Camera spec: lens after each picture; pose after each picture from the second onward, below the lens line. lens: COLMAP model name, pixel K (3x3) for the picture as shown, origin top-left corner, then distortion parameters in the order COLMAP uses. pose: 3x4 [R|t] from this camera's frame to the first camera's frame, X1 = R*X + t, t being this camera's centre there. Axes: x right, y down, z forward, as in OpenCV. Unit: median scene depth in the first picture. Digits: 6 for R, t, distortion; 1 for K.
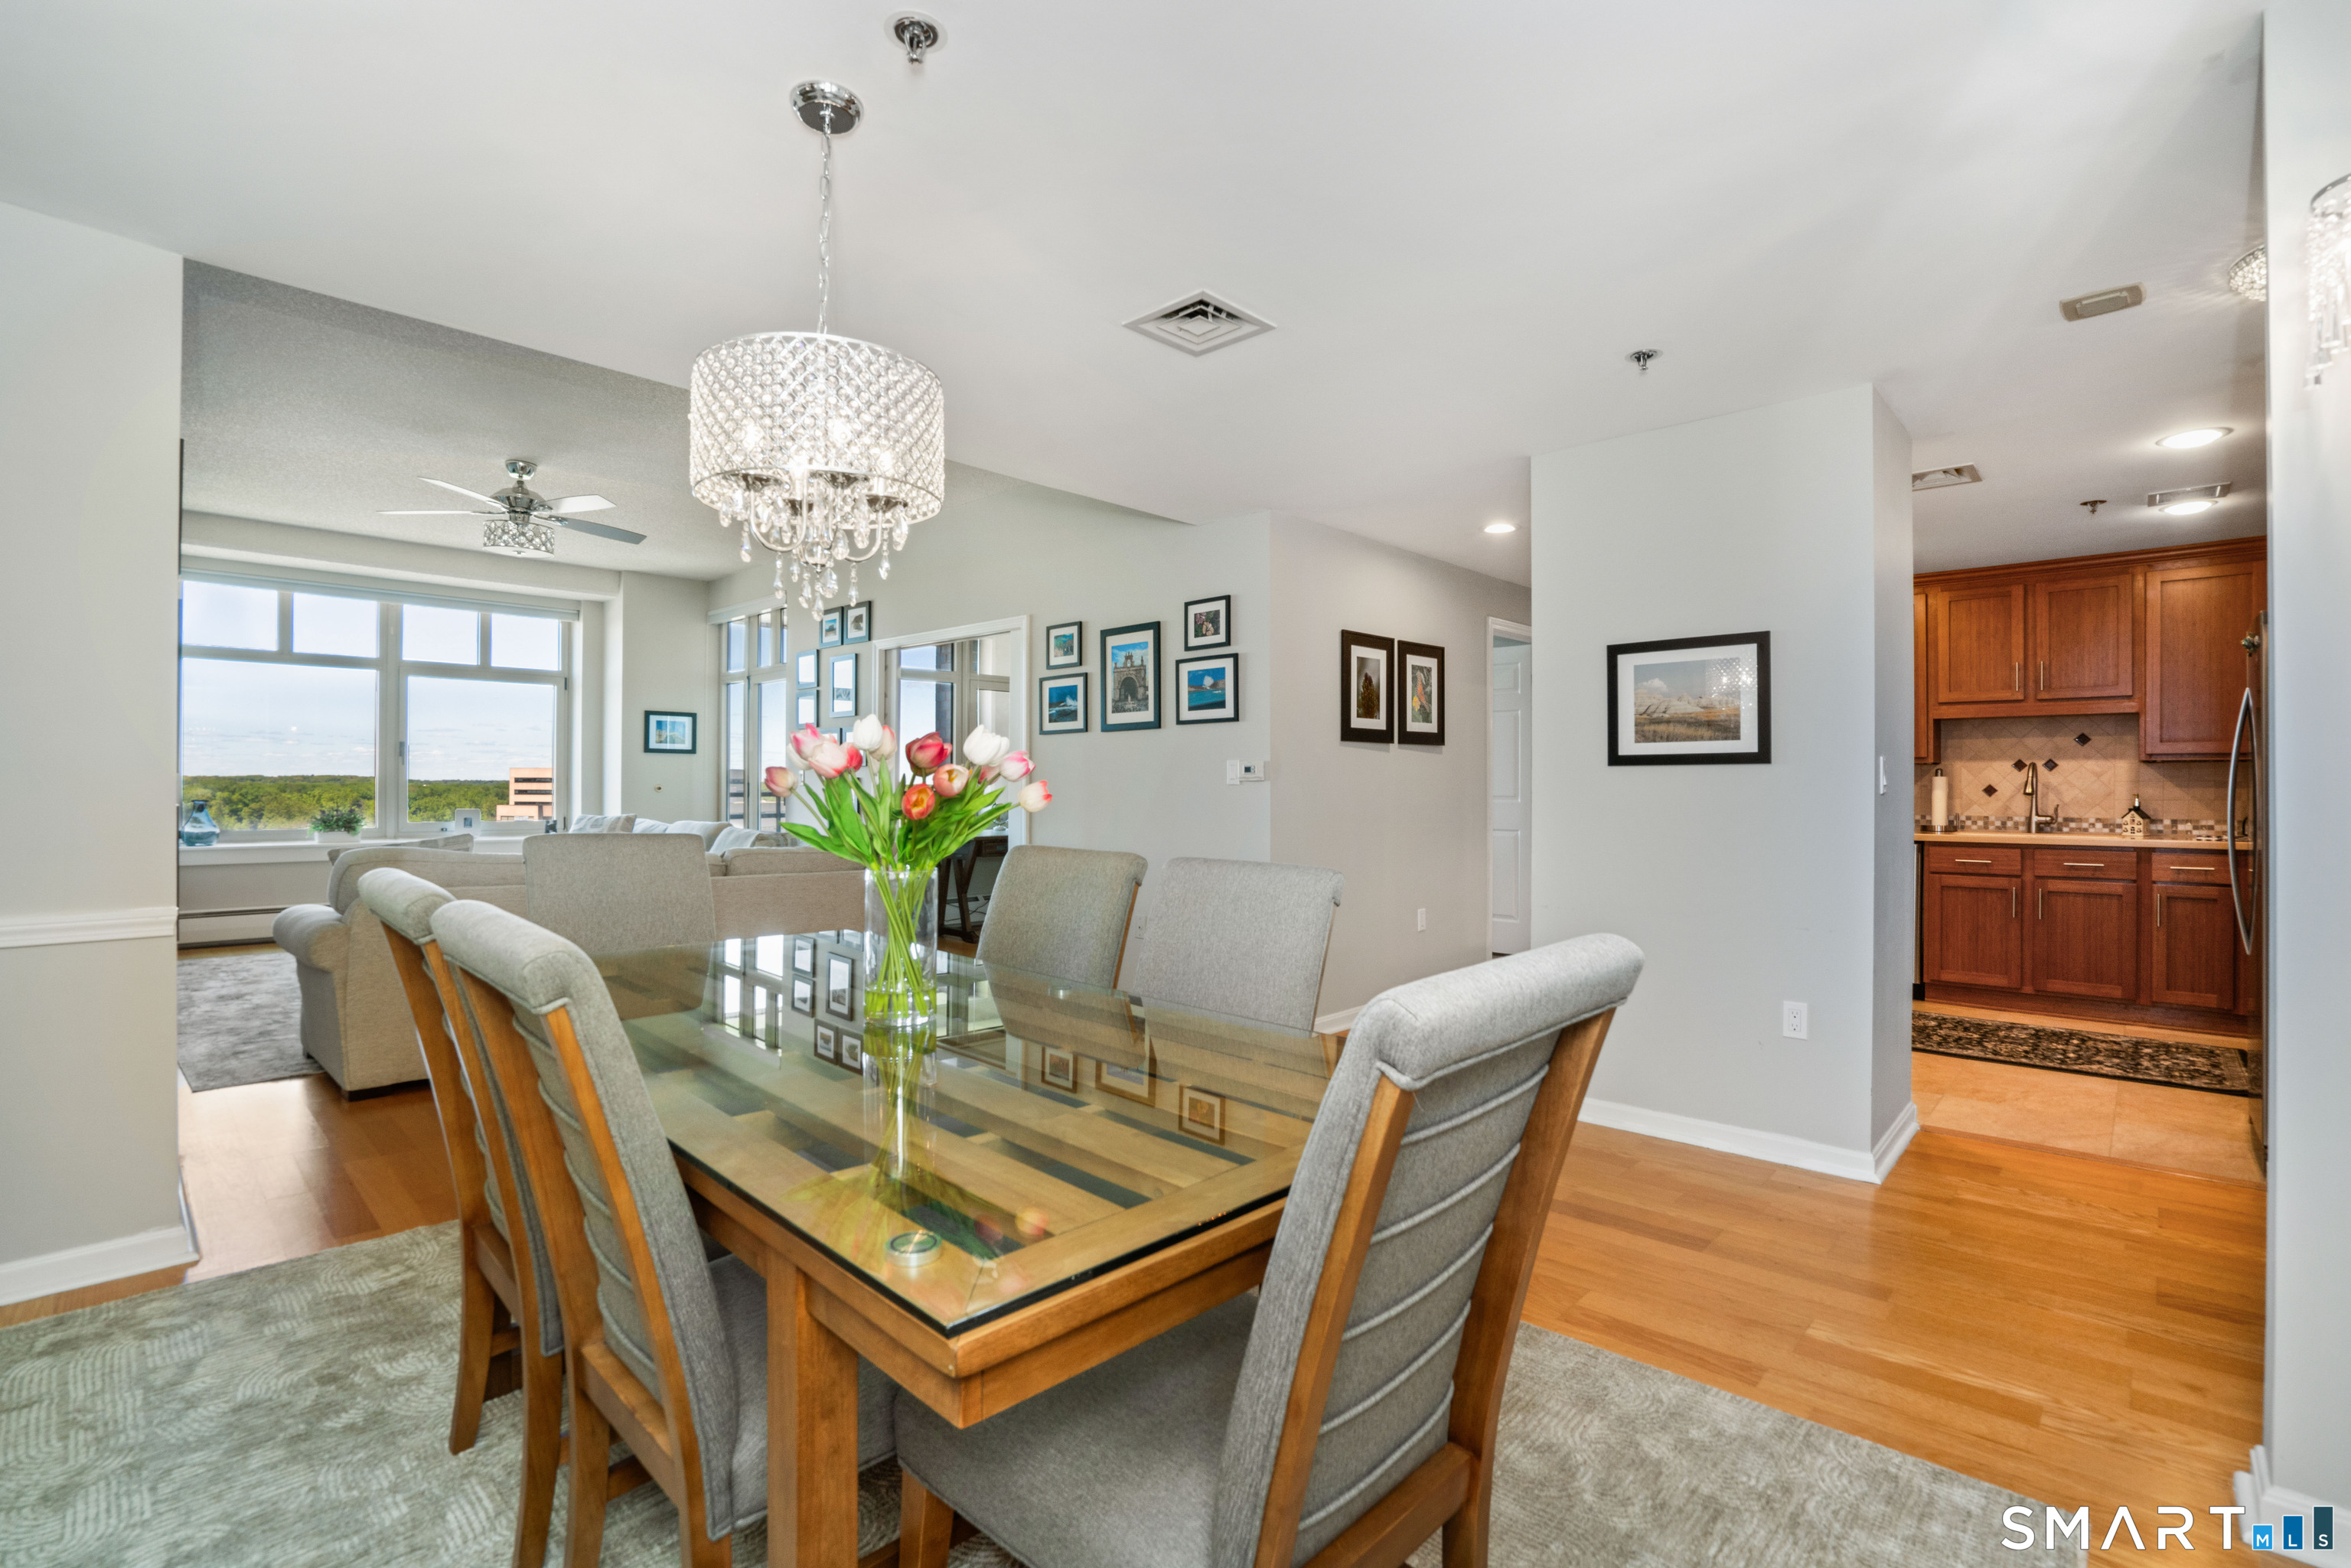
lens RADIAL K [[1118.2, 0, 1175.5], [0, 1118.2, 784.0], [0, 0, 1]] dist [-0.001333, -0.000159]
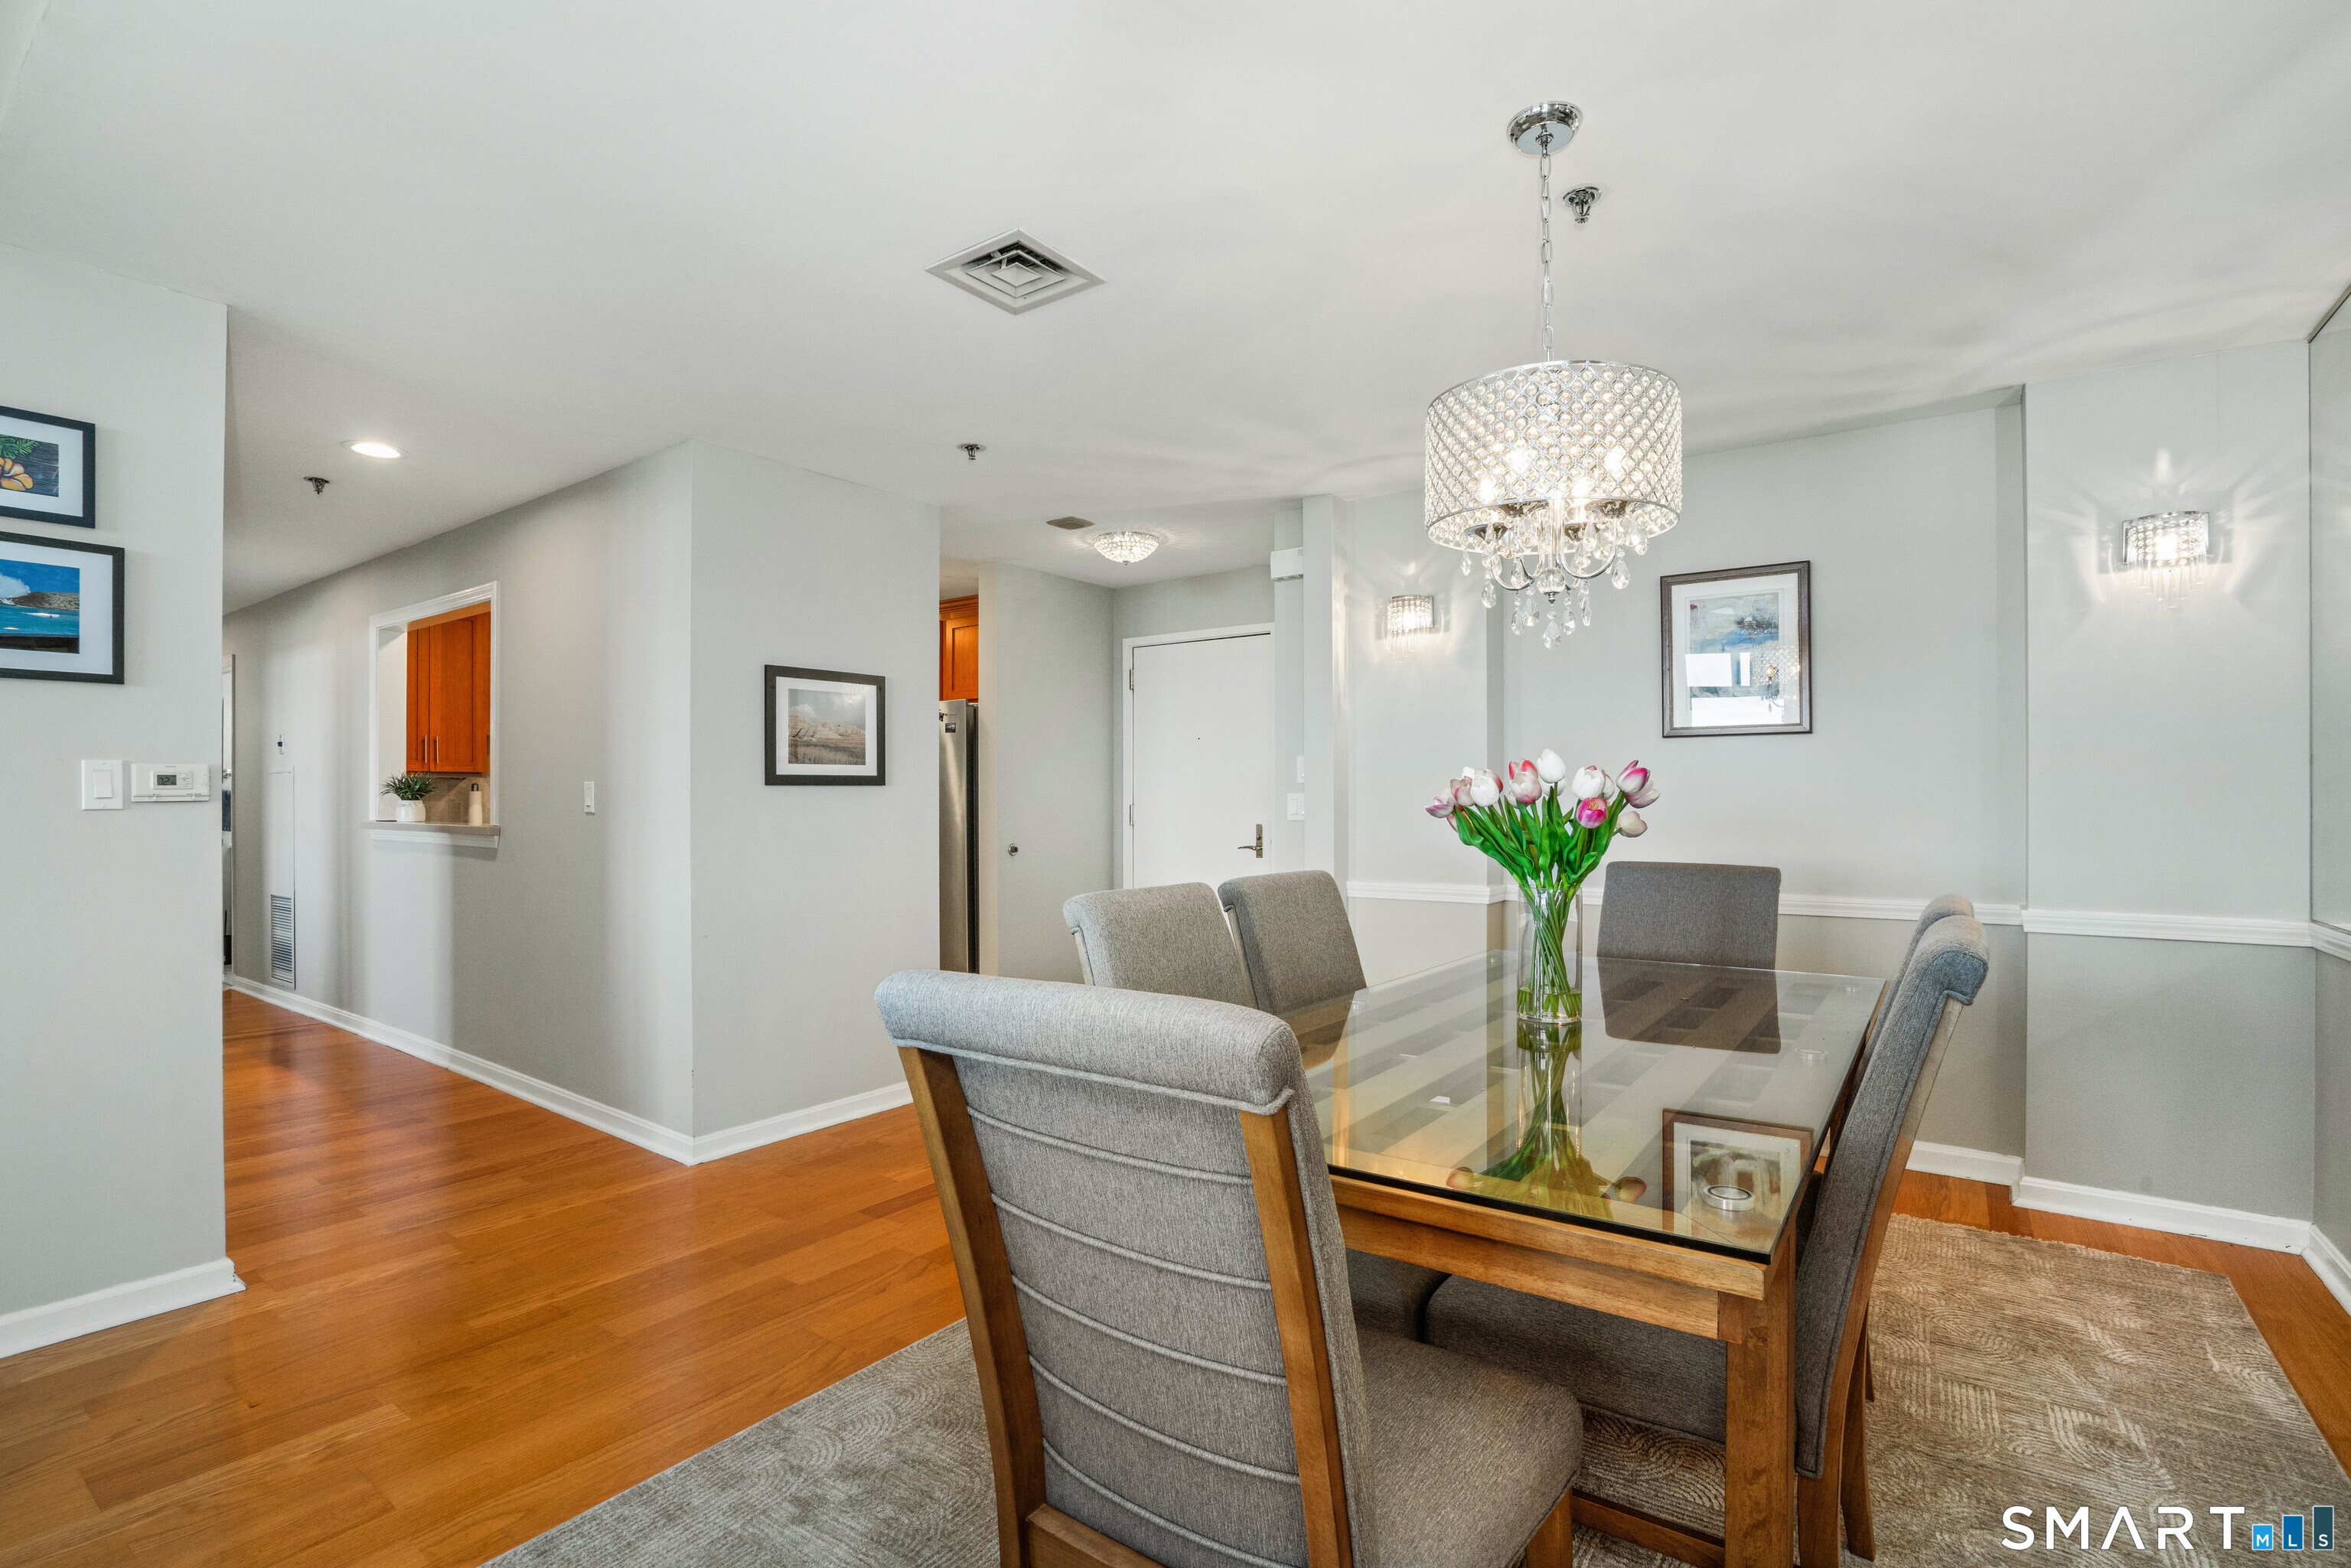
lens RADIAL K [[1118.2, 0, 1175.5], [0, 1118.2, 784.0], [0, 0, 1]] dist [-0.001333, -0.000159]
pose [[-0.138335, 0.000003, 0.990385, -0.506388], [-0.009468, 0.999954, -0.001326, -0.014984], [-0.990340, -0.009560, -0.138329, 0.598878]]
